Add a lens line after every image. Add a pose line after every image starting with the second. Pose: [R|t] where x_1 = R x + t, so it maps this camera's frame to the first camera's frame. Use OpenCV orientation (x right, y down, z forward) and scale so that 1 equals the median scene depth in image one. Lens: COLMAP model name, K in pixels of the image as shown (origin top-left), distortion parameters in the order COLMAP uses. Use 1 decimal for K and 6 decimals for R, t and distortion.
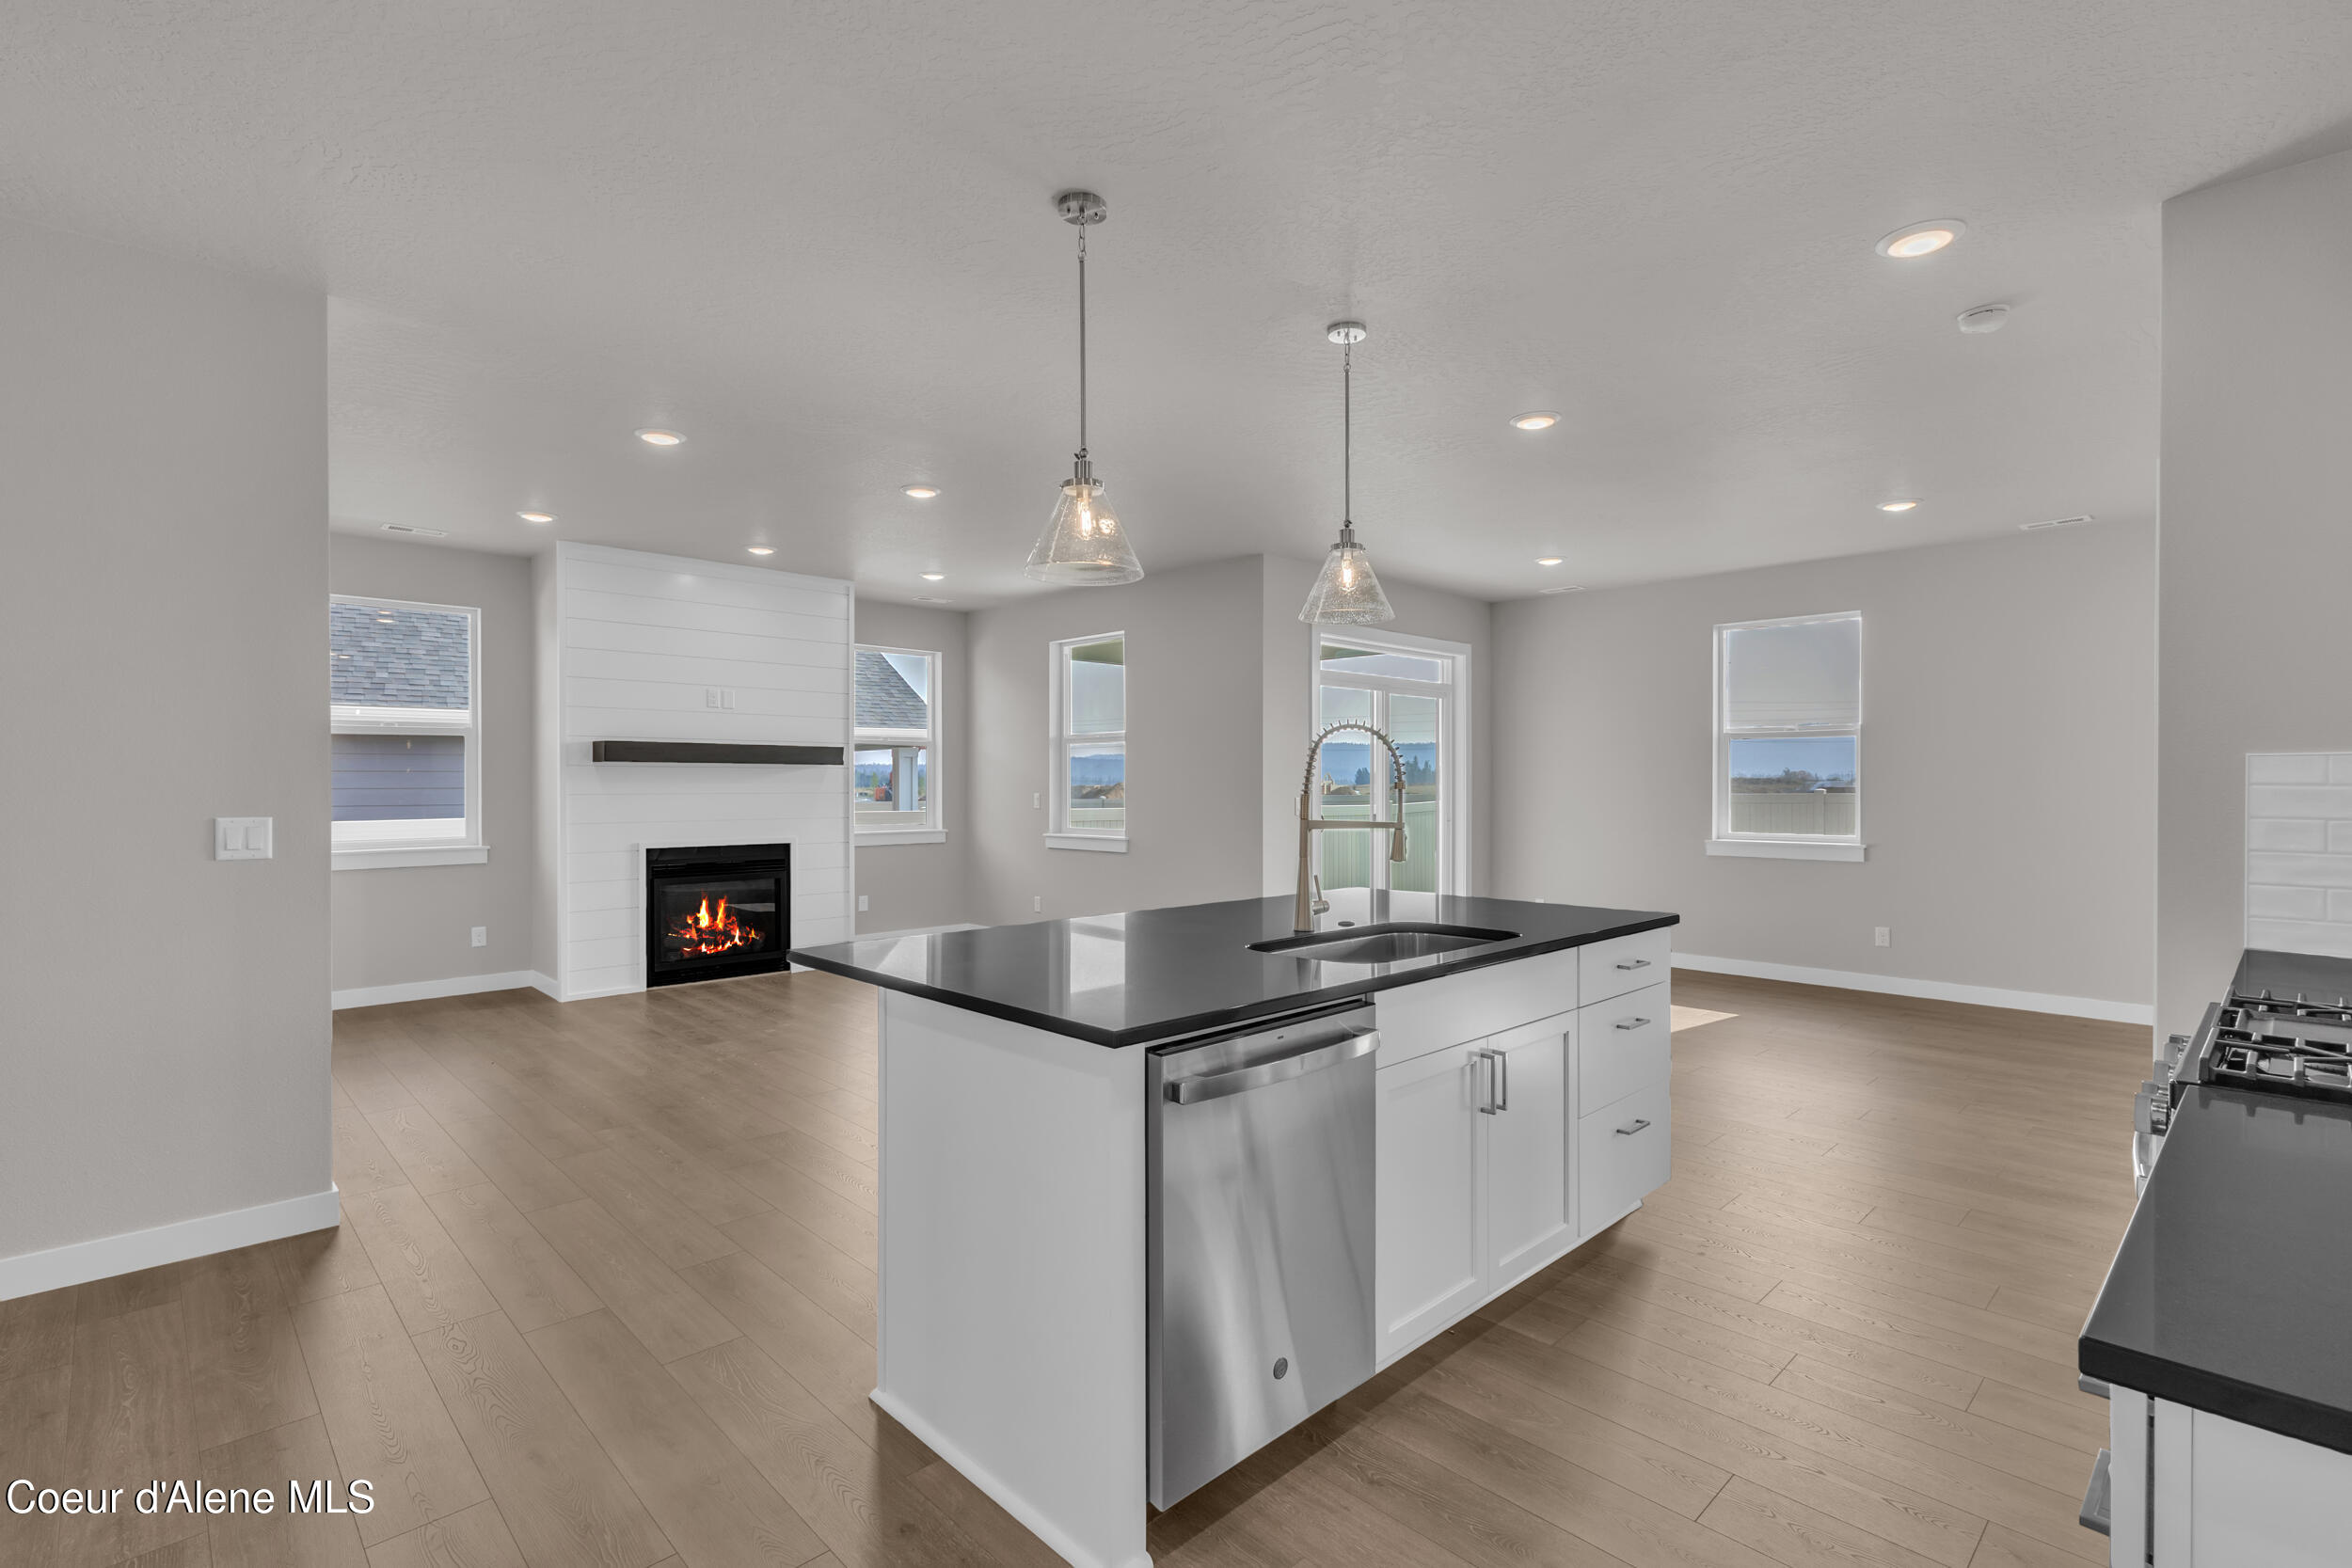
lens RADIAL K [[1085.5, 0, 1177.0], [0, 1085.5, 790.3], [0, 0, 1]] dist [0.011574, -0.000878]
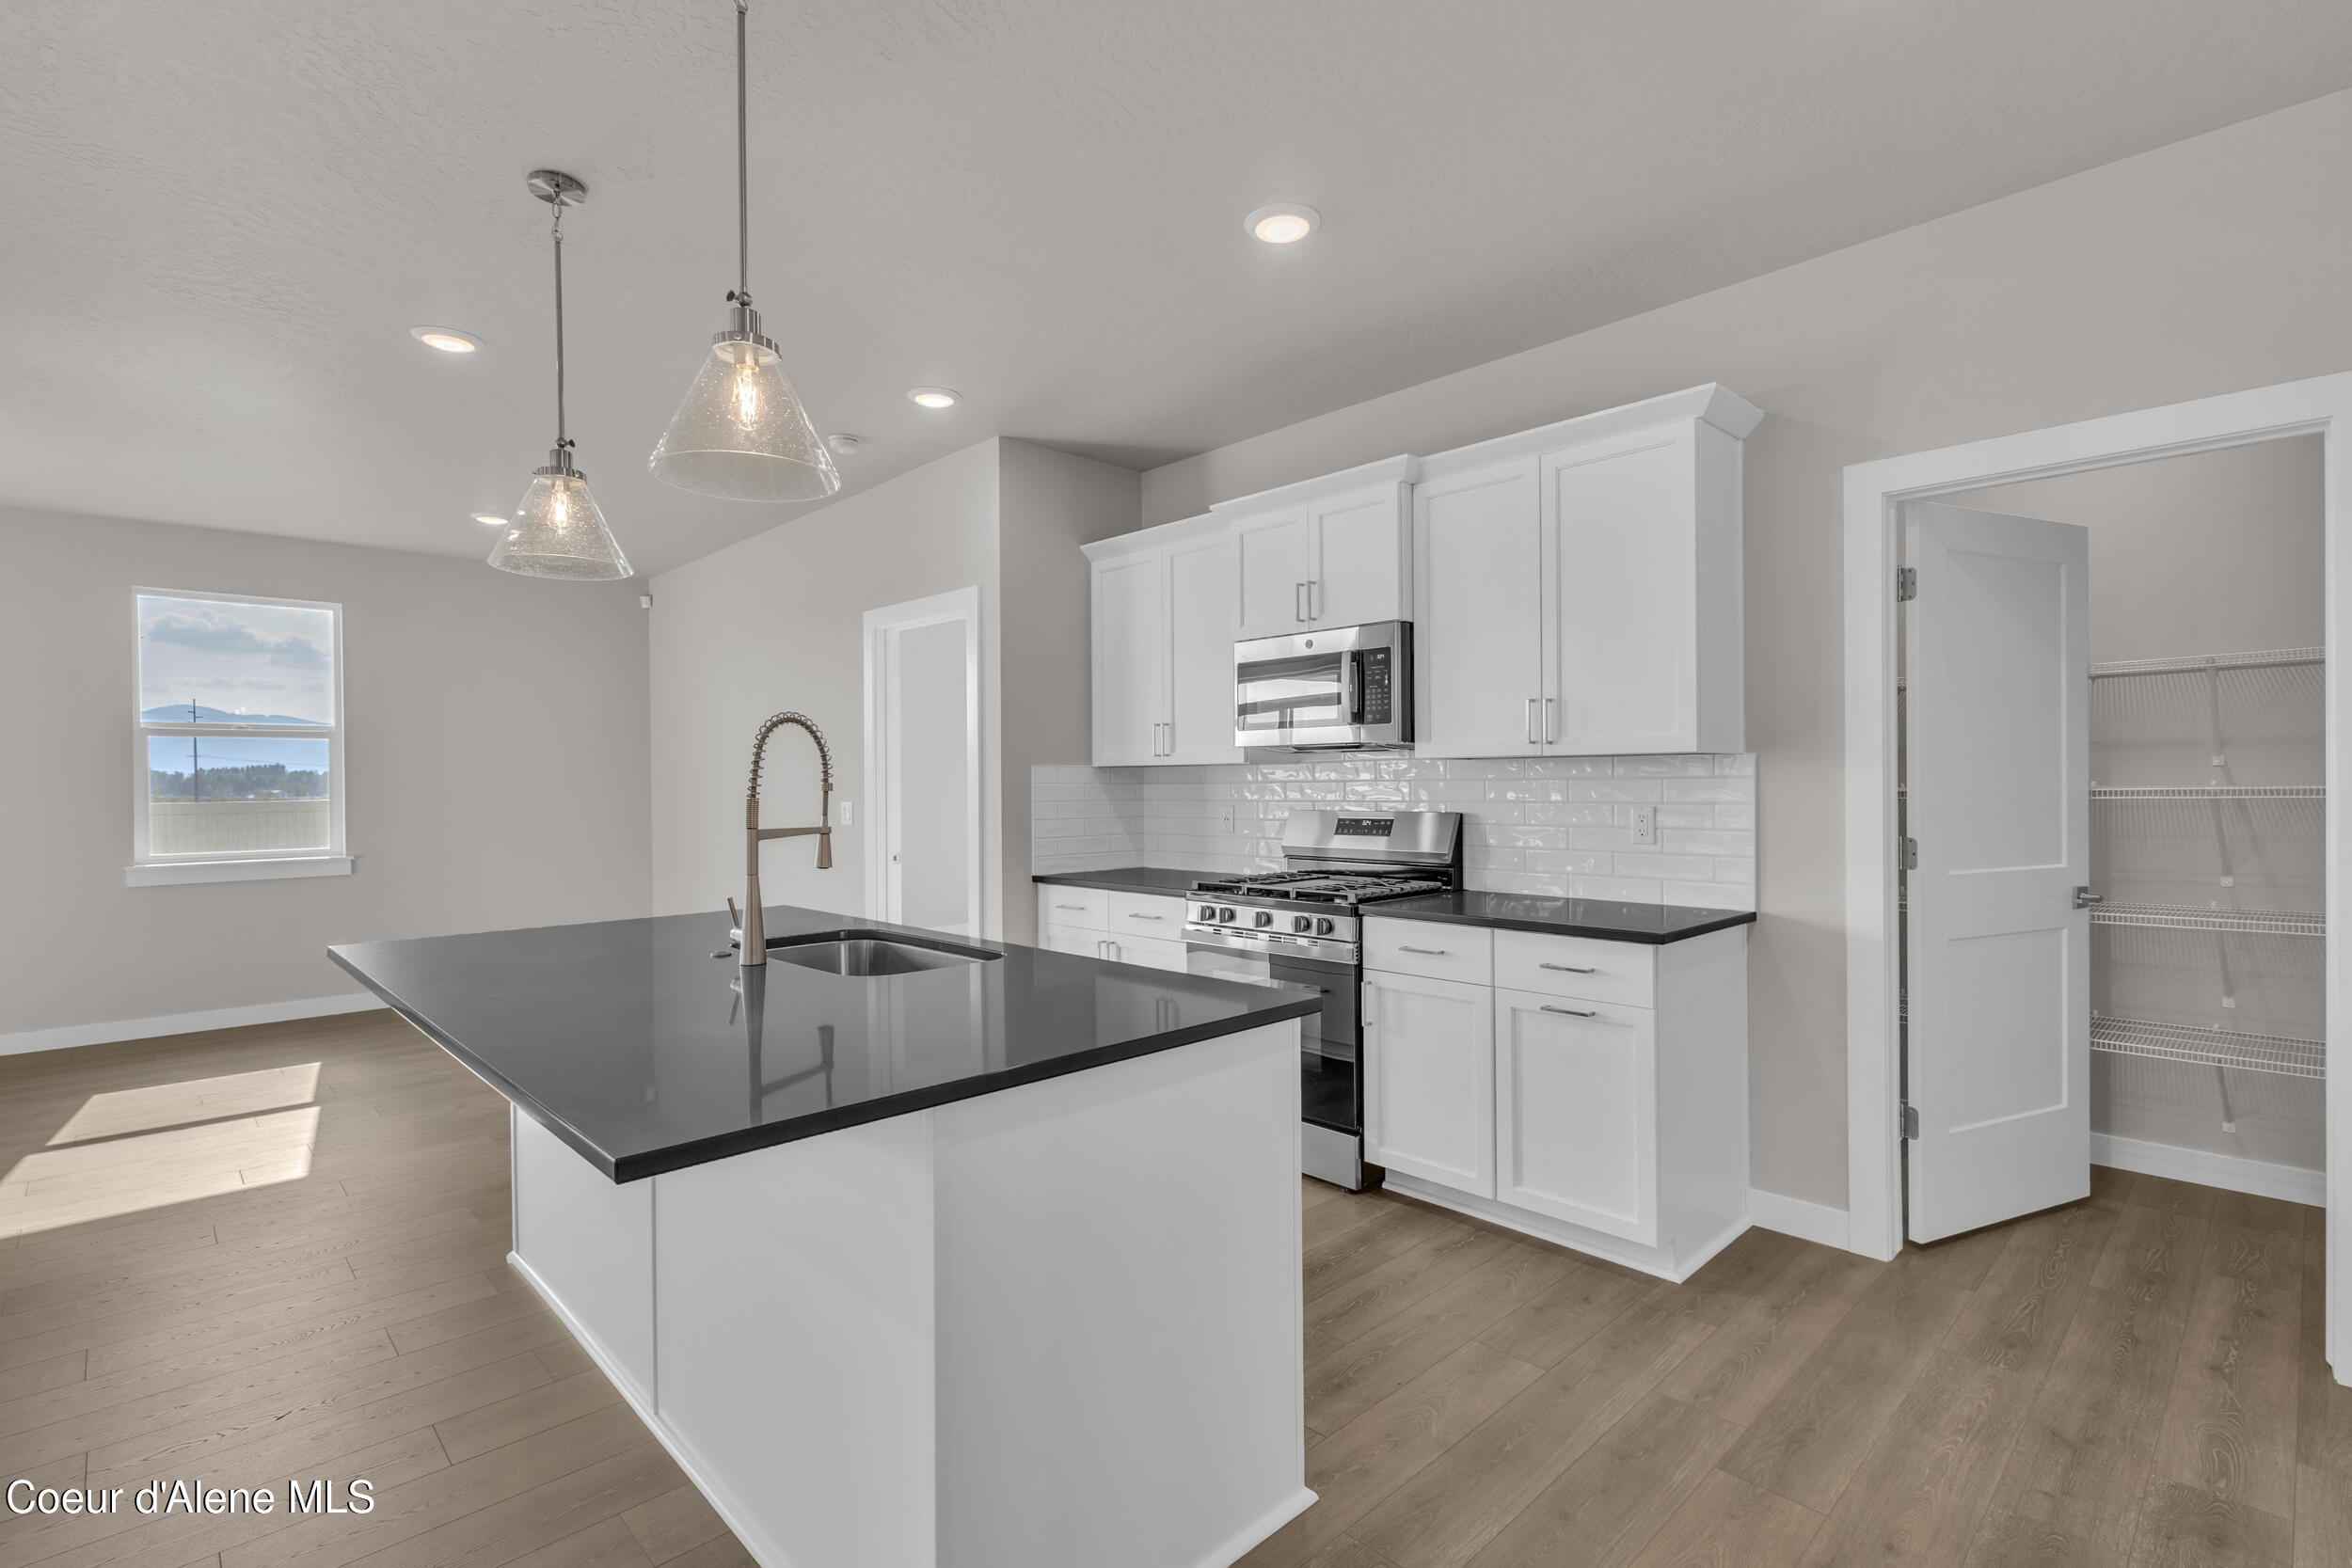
lens RADIAL K [[1093.7, 0, 1176.0], [0, 1093.7, 784.0], [0, 0, 1]] dist [0.016050, -0.007097]
pose [[0.001129, -0.003178, 0.999994, -0.304020], [0.018459, 0.999825, 0.003157, -0.001483], [-0.999829, 0.018456, 0.001187, 0.288895]]
